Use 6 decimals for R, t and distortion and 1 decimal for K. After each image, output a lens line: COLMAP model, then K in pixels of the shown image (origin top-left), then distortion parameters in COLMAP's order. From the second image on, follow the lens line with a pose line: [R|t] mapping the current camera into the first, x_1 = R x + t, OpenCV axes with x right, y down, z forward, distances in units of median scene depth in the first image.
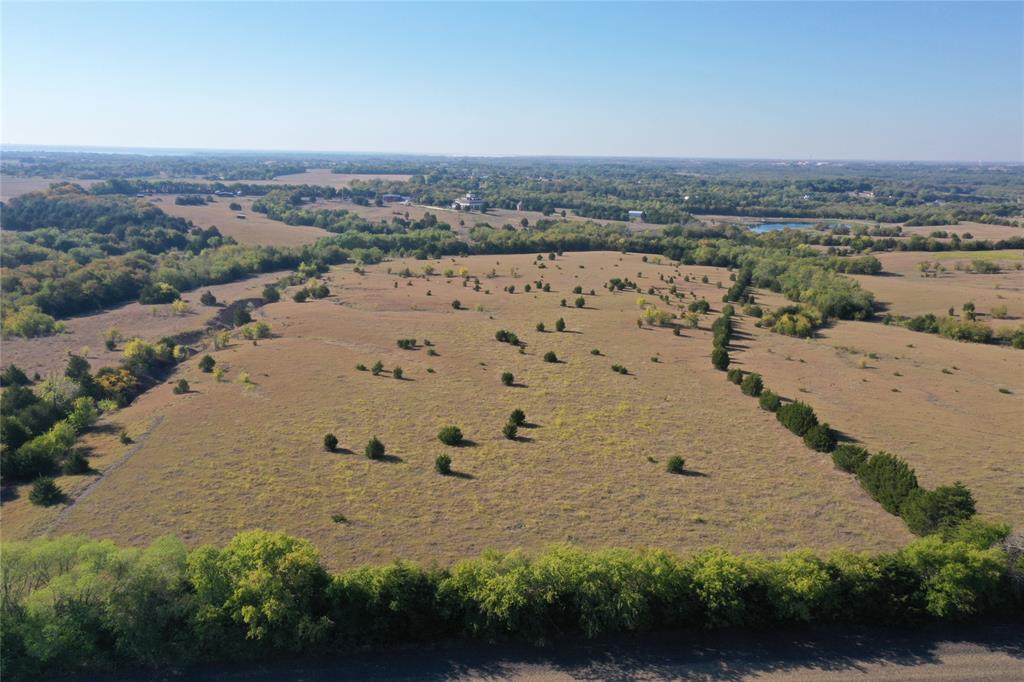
lens RADIAL K [[802.0, 0, 509.6], [0, 802.0, 342.2], [0, 0, 1]] dist [0.004553, 0.008330]
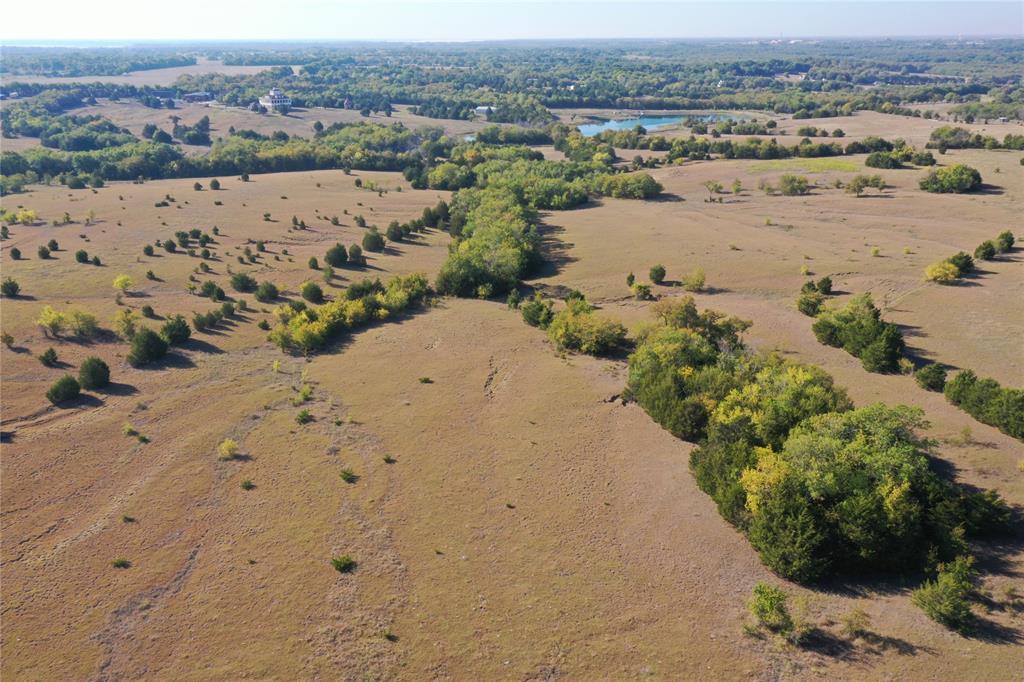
lens RADIAL K [[798.1, 0, 512.0], [0, 798.1, 341.0], [0, 0, 1]] dist [0.007950, 0.003779]
pose [[0.999510, -0.027812, 0.014375, 0.171145], [0.025680, 0.990952, 0.131740, -0.029696], [-0.017909, -0.131306, 0.991180, 0.136465]]
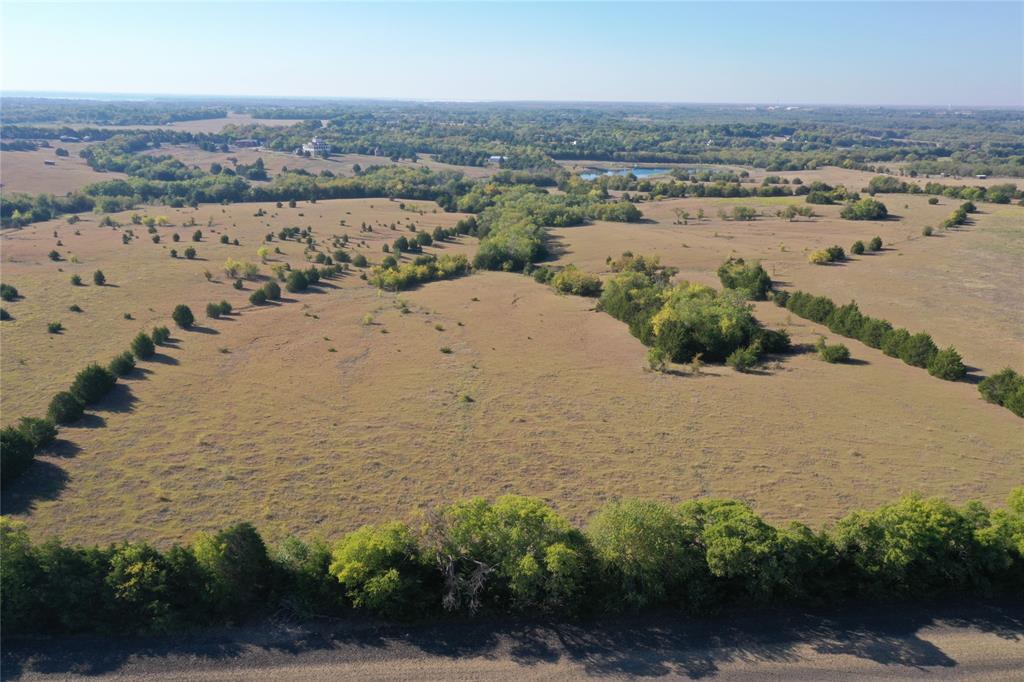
lens RADIAL K [[802.0, 0, 509.6], [0, 802.0, 342.2], [0, 0, 1]] dist [0.004553, 0.008330]
pose [[0.999920, -0.005508, 0.011418, 0.163415], [0.004774, 0.997982, 0.063318, -0.001442], [-0.011744, -0.063258, 0.997928, 0.023498]]
